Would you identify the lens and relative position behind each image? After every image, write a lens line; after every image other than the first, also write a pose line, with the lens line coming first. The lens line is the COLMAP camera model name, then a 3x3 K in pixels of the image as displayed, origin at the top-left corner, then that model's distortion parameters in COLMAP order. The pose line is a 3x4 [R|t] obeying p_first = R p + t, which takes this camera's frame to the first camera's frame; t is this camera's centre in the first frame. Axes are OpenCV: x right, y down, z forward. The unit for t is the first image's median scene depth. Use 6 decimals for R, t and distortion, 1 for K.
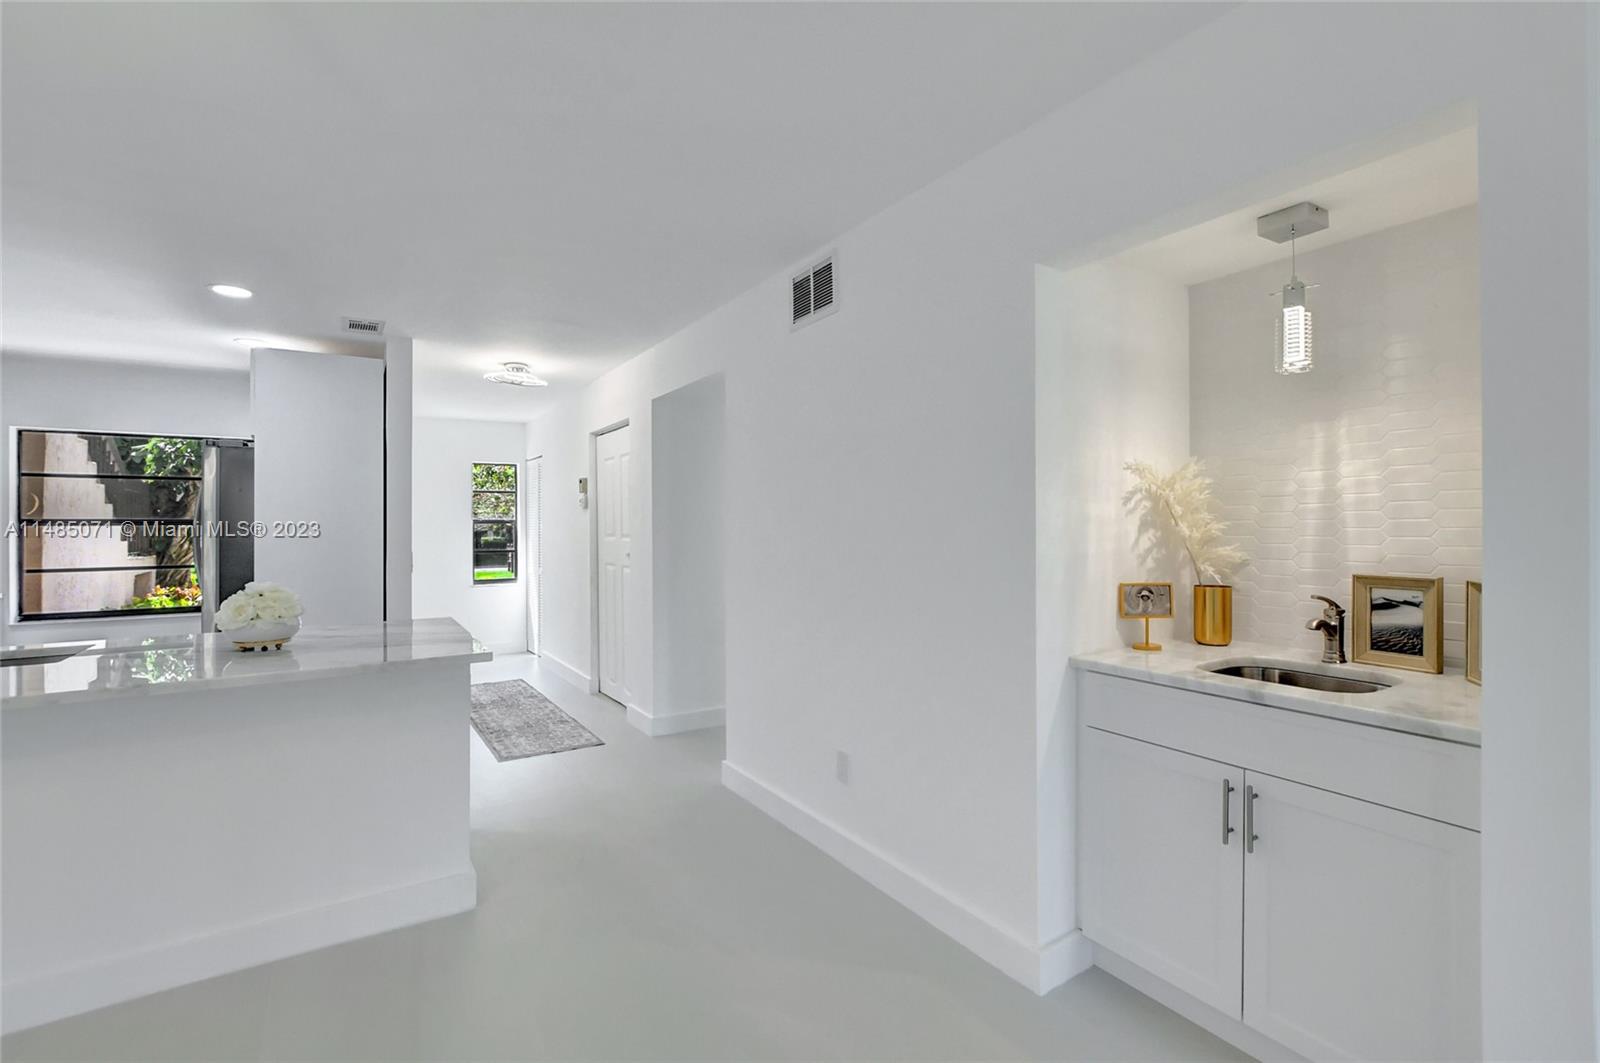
lens RADIAL K [[695.1, 0, 773.6], [0, 695.1, 526.8], [0, 0, 1]] dist [0.002061, 0.000132]
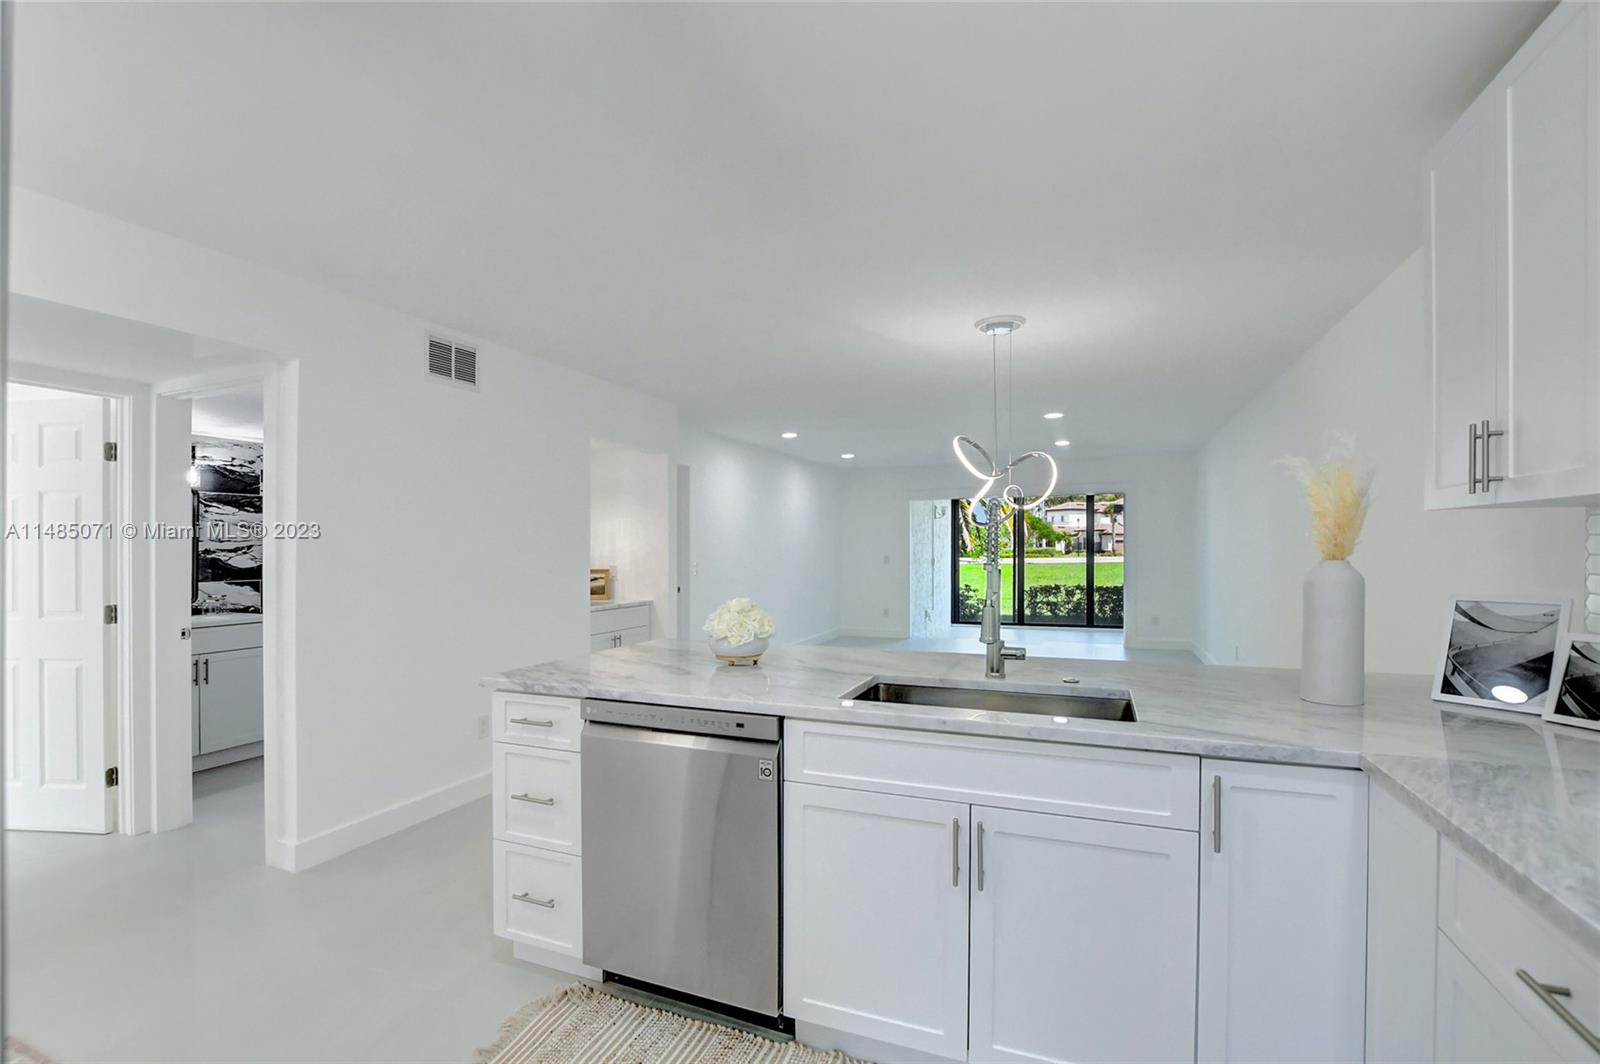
lens RADIAL K [[688.8, 0, 806.5], [0, 688.8, 547.4], [0, 0, 1]] dist [-0.004397, -0.000123]
pose [[-0.589331, 0.010640, 0.807821, -0.887561], [0.014156, 0.999896, -0.002843, -0.003081], [-0.807767, 0.009760, -0.589421, 0.850871]]
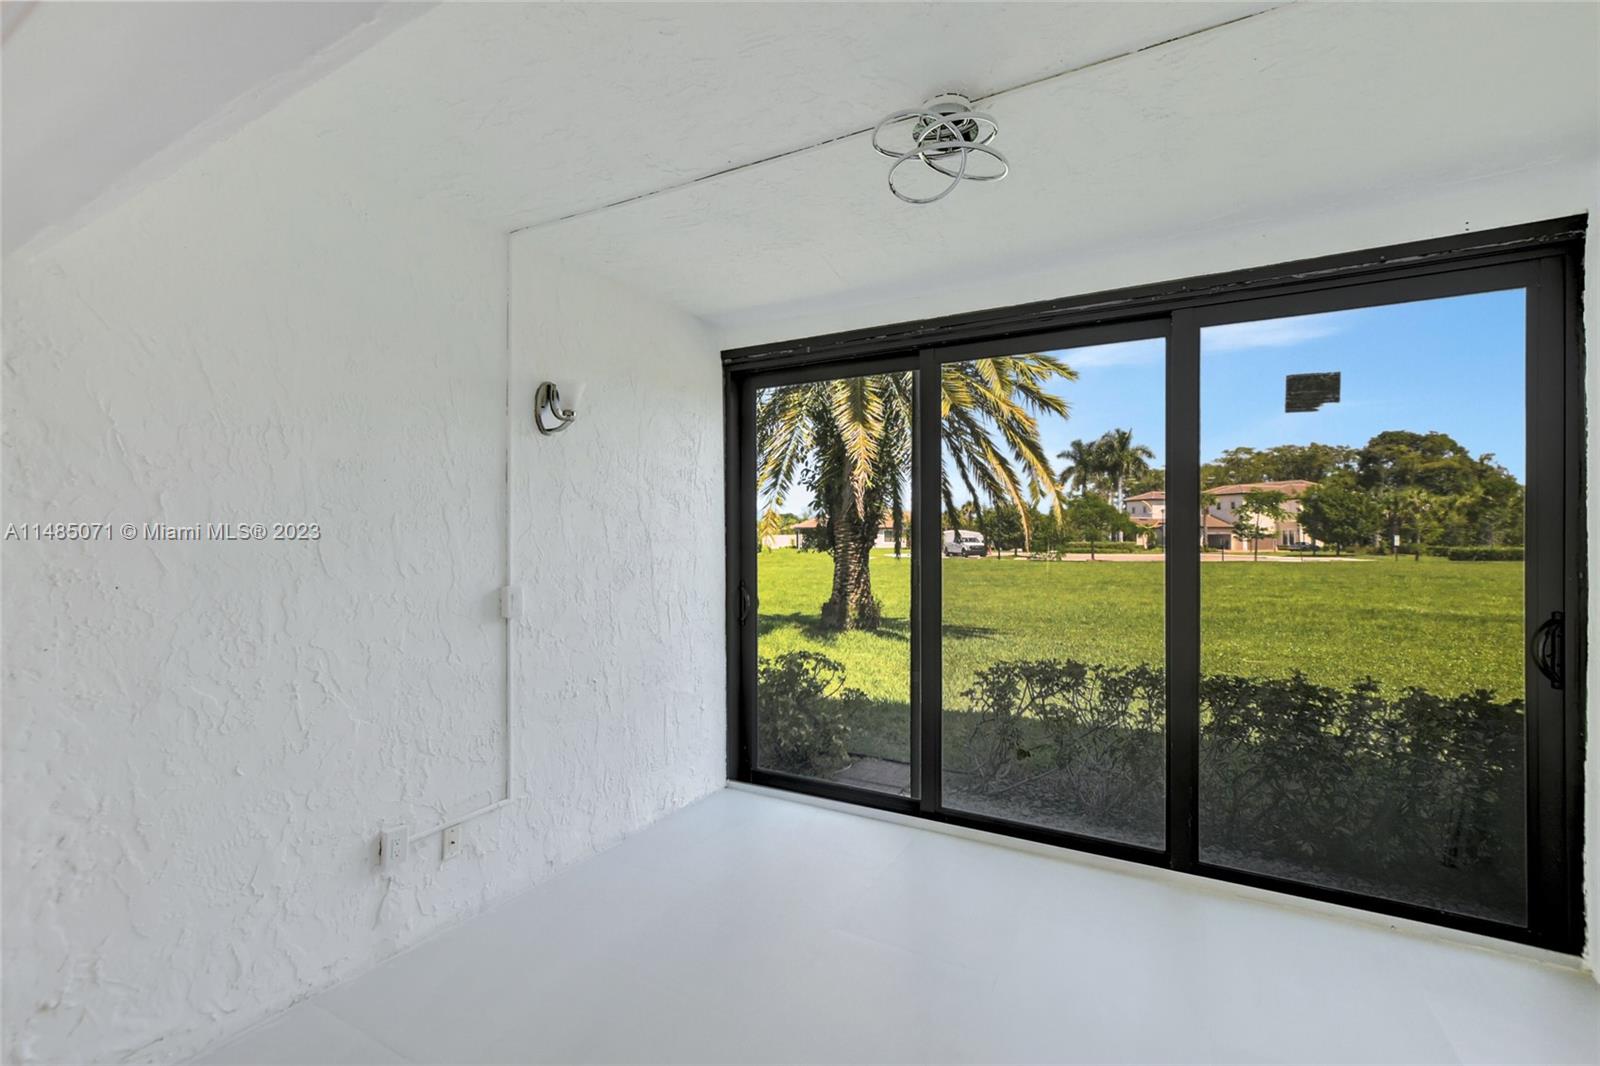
lens RADIAL K [[704.4, 0, 784.8], [0, 704.4, 534.4], [0, 0, 1]] dist [-0.011974, 0.000298]
pose [[-0.489330, 0.008712, 0.872055, 0.327580], [0.002018, 0.999959, -0.008858, -0.007759], [-0.872096, -0.002575, -0.489327, -1.121701]]
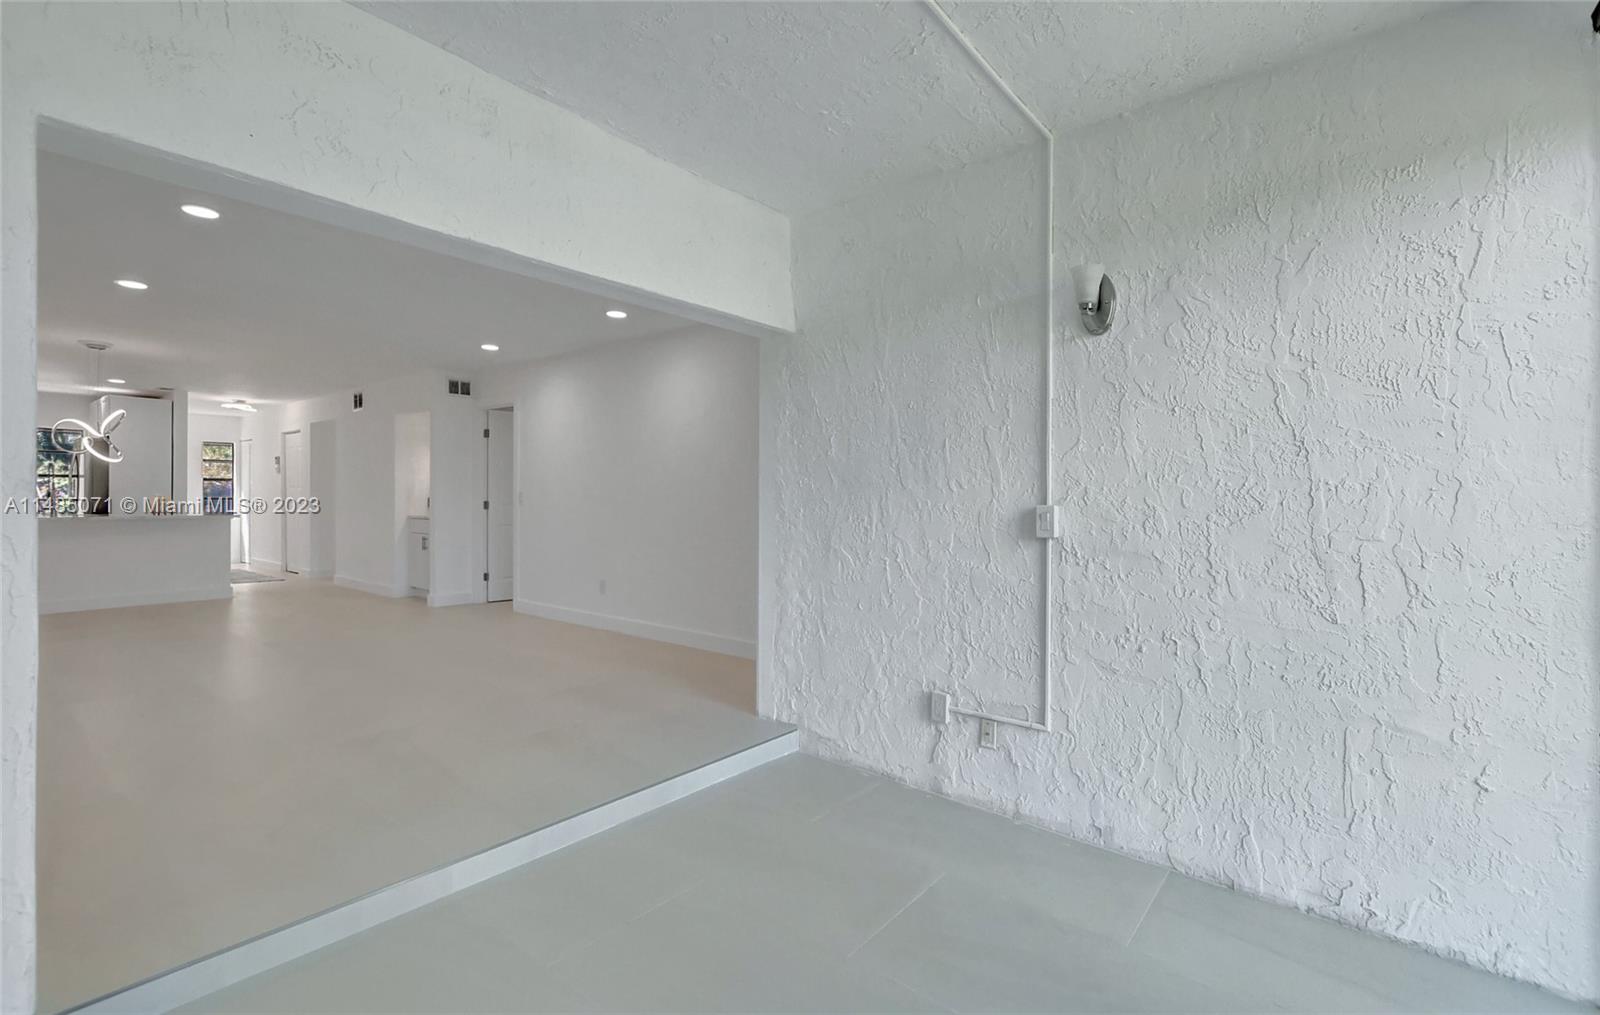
lens RADIAL K [[814.1, 0, 779.3], [0, 814.1, 529.0], [0, 0, 1]] dist [-0.018180, 0.000509]
pose [[0.966176, 0.016512, 0.257353, 0.627980], [-0.024158, 0.999355, 0.026577, 0.045376], [-0.256749, -0.031895, 0.965952, -1.922749]]
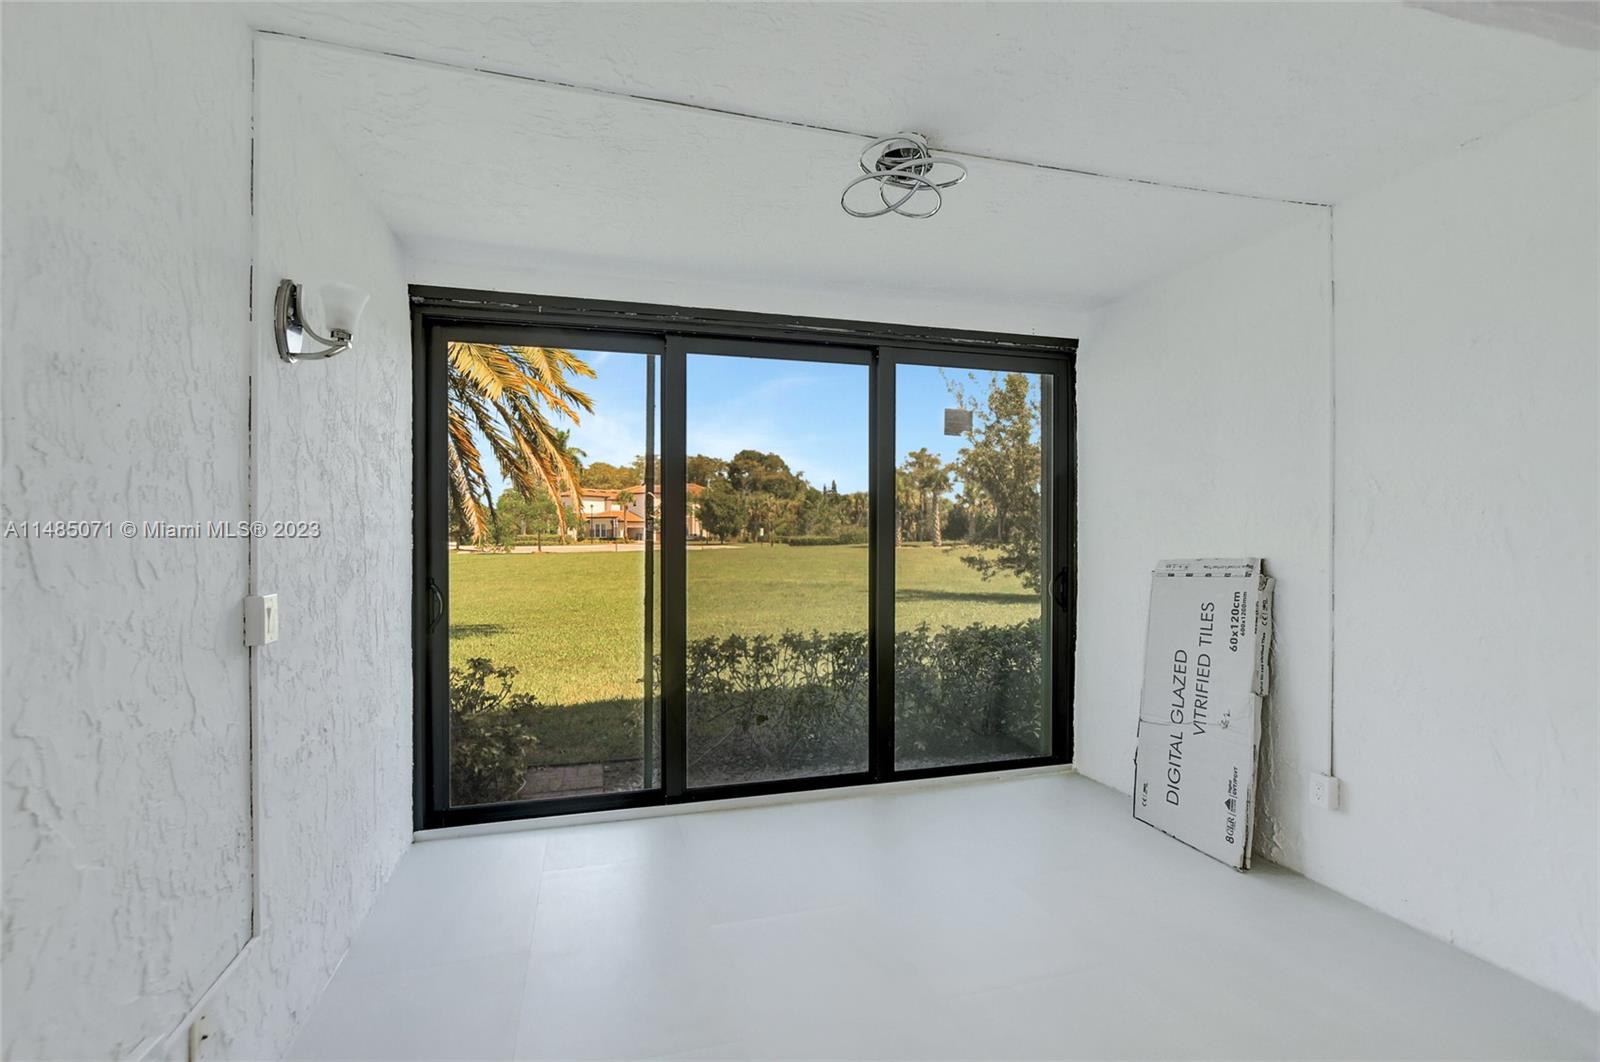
lens RADIAL K [[695.4, 0, 800.0], [0, 695.4, 531.0], [0, 0, 1]] dist [-0.031792, 0.000429]
pose [[-0.965366, 0.006410, 0.260819, 0.639865], [0.006543, 0.999979, -0.000357, -0.001006], [-0.260816, 0.001362, -0.965388, -0.902378]]
